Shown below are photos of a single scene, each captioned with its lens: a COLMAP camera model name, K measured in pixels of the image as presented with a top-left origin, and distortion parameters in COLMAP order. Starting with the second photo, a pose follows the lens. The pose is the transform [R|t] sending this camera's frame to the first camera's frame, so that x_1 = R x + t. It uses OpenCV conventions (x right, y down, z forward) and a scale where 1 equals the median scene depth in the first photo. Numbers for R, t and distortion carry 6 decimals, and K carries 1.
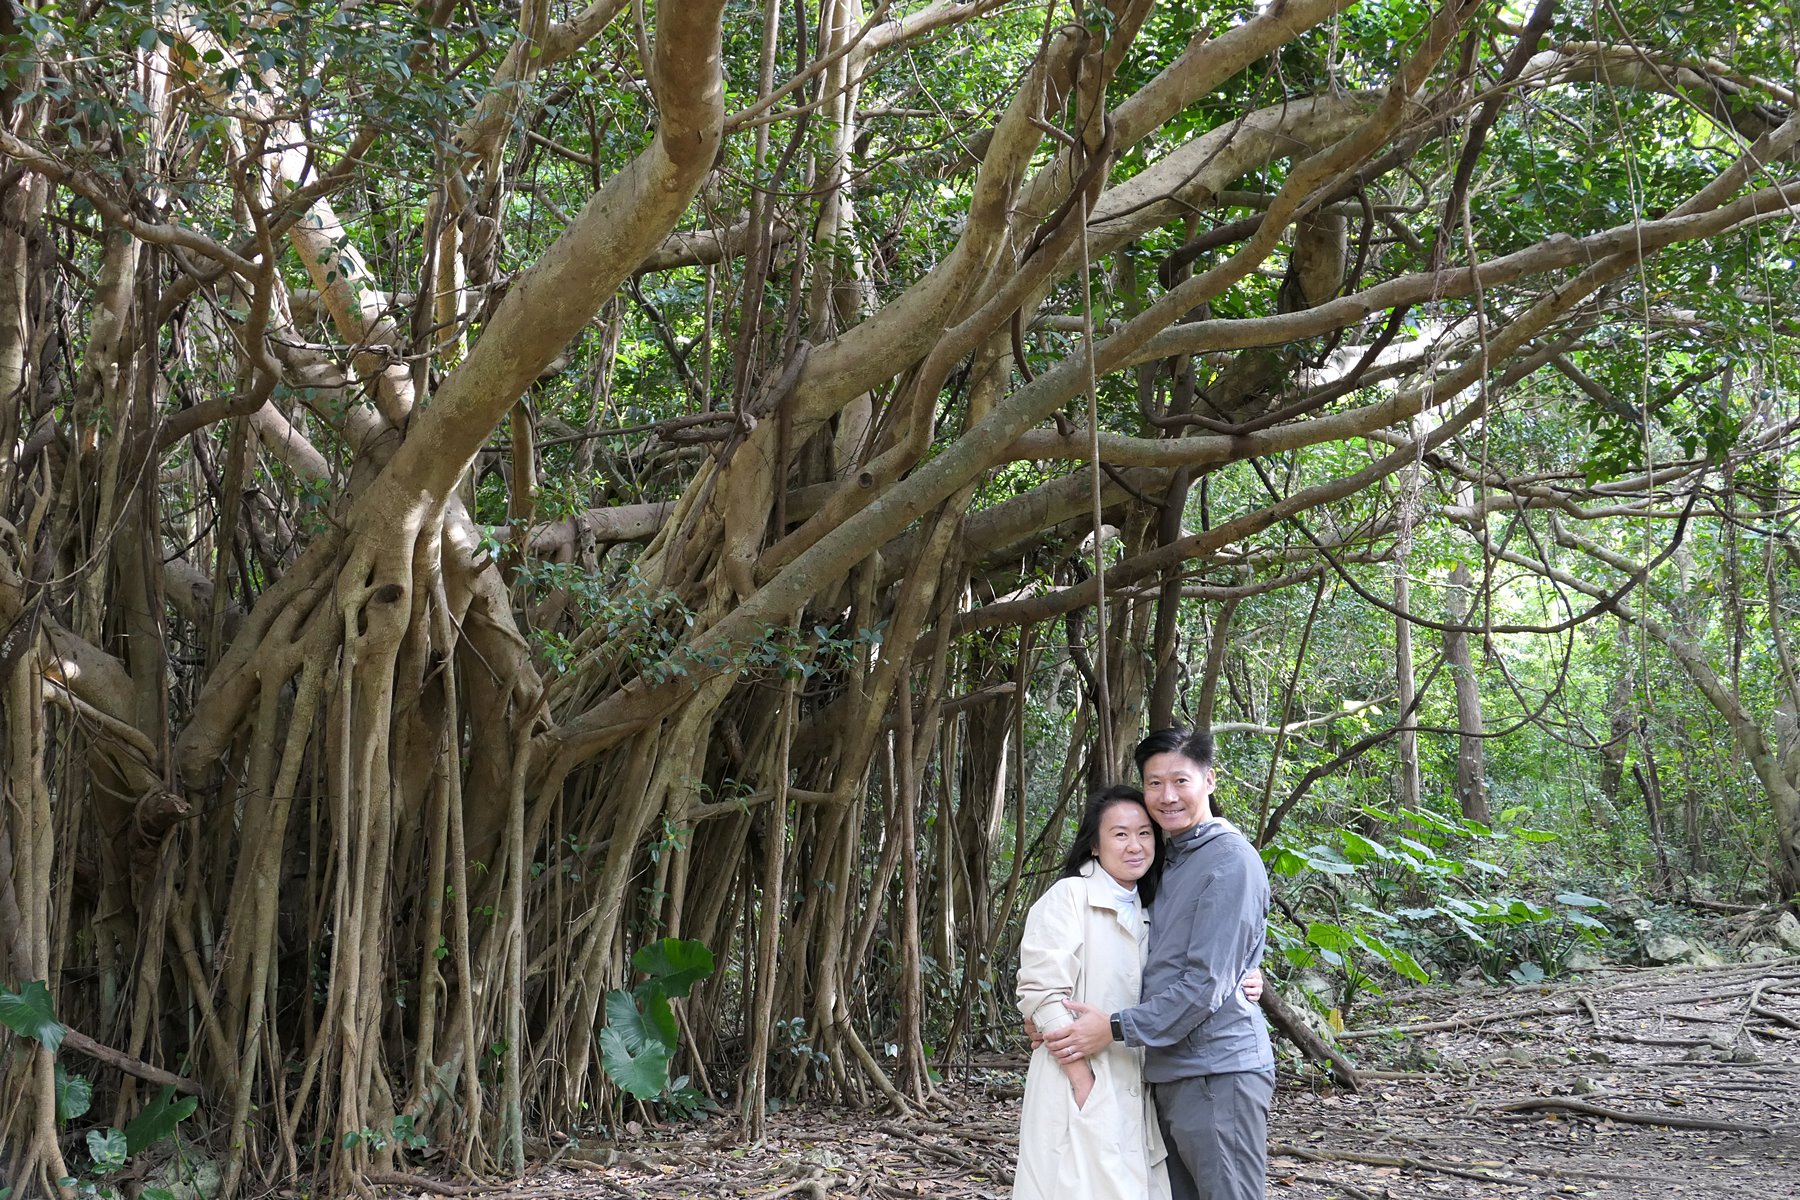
lens RADIAL K [[2044.6, 0, 914.8], [0, 2044.6, 618.4], [0, 0, 1]] dist [-0.001601, 0.000000]
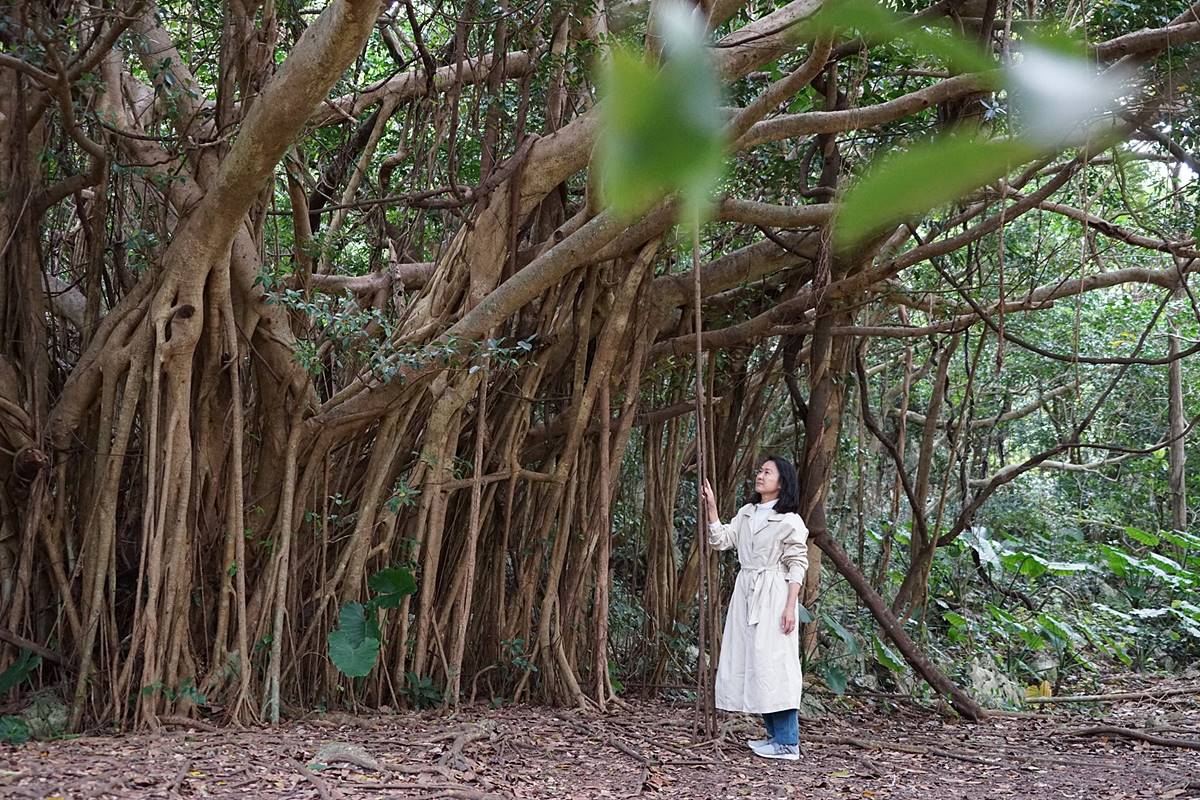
lens RADIAL K [[1731.3, 0, 594.0], [0, 1731.3, 417.1], [0, 0, 1]] dist [0.026513, 0.000000]
pose [[0.987361, 0.015204, -0.157758, 0.199485], [-0.012160, 0.999721, 0.020243, 0.030961], [0.158021, -0.018069, 0.987270, -0.133010]]
